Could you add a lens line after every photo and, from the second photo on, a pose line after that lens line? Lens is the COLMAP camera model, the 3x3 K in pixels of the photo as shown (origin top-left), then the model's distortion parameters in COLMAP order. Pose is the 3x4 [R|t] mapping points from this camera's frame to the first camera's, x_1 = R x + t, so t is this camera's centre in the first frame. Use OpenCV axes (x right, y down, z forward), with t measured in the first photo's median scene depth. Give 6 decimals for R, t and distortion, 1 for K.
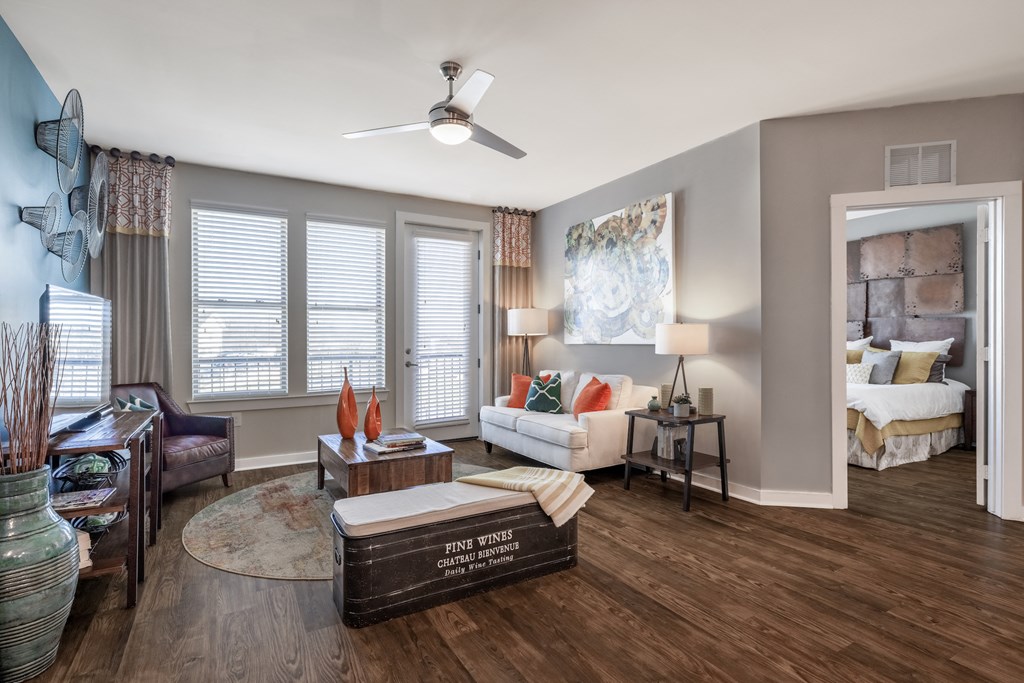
lens RADIAL K [[508.4, 0, 511.7], [0, 508.4, 343.0], [0, 0, 1]] dist [-0.002082, 0.000161]
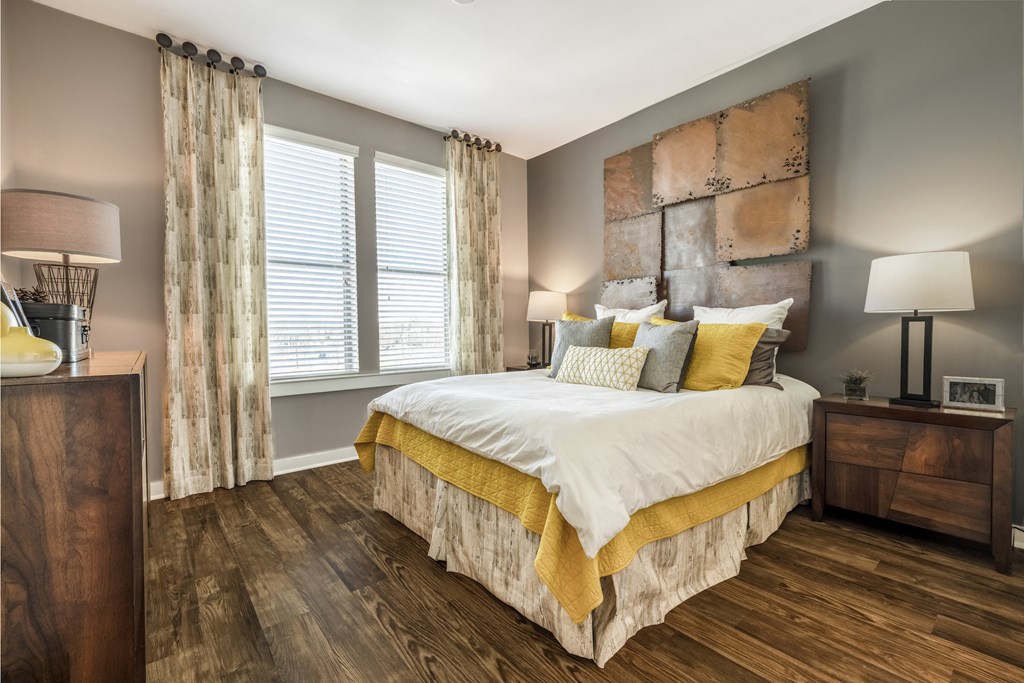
lens RADIAL K [[449.4, 0, 512.6], [0, 449.4, 338.3], [0, 0, 1]] dist [0.002041, 0.000089]
pose [[0.985695, -0.005397, 0.168452, 0.485193], [0.002993, 0.999890, 0.014519, 0.023509], [-0.168512, -0.013807, 0.985603, 0.565008]]
